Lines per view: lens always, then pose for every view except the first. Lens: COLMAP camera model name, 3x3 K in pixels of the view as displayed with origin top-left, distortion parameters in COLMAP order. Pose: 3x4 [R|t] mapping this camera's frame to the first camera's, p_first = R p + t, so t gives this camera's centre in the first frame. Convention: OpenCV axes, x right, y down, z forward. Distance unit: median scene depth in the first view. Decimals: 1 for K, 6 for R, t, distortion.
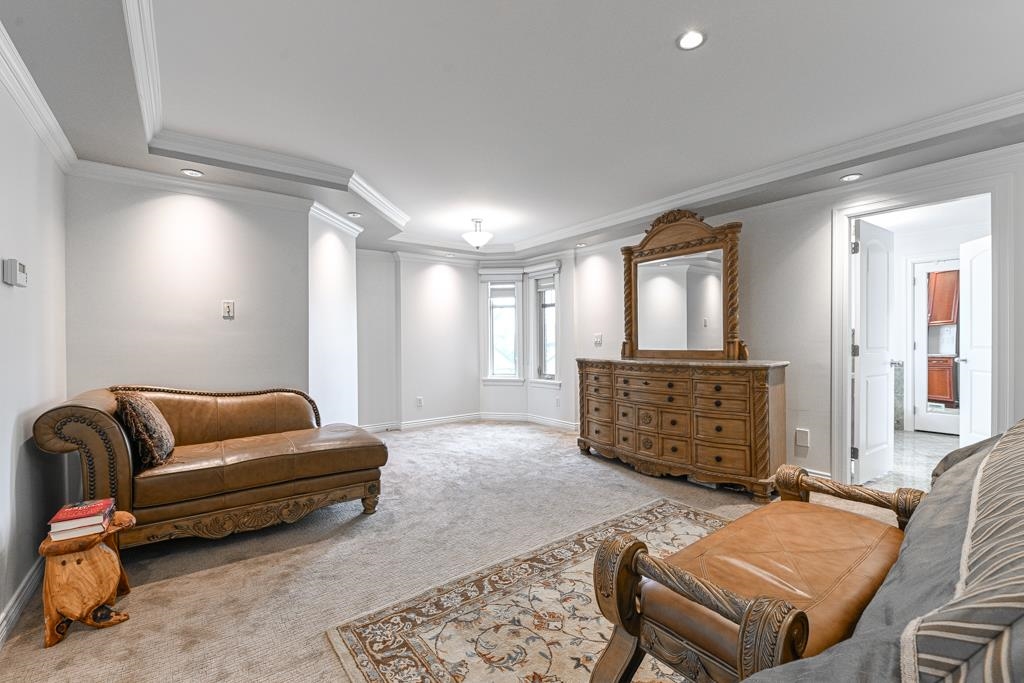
lens RADIAL K [[447.7, 0, 511.9], [0, 447.7, 344.6], [0, 0, 1]] dist [-0.005414, -0.002010]
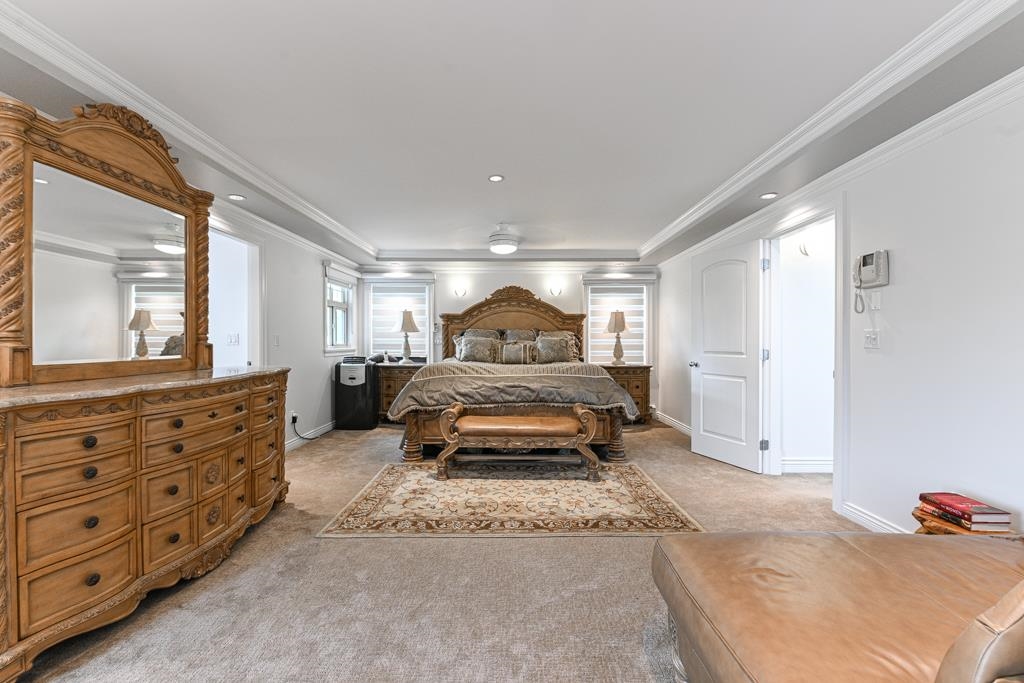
lens RADIAL K [[447.7, 0, 510.7], [0, 447.7, 342.2], [0, 0, 1]] dist [-0.005414, -0.002010]
pose [[-0.801925, 0.006966, 0.597384, -0.505594], [0.011039, 0.999934, 0.003157, -0.011157], [-0.597323, 0.009126, -0.801949, 1.673044]]
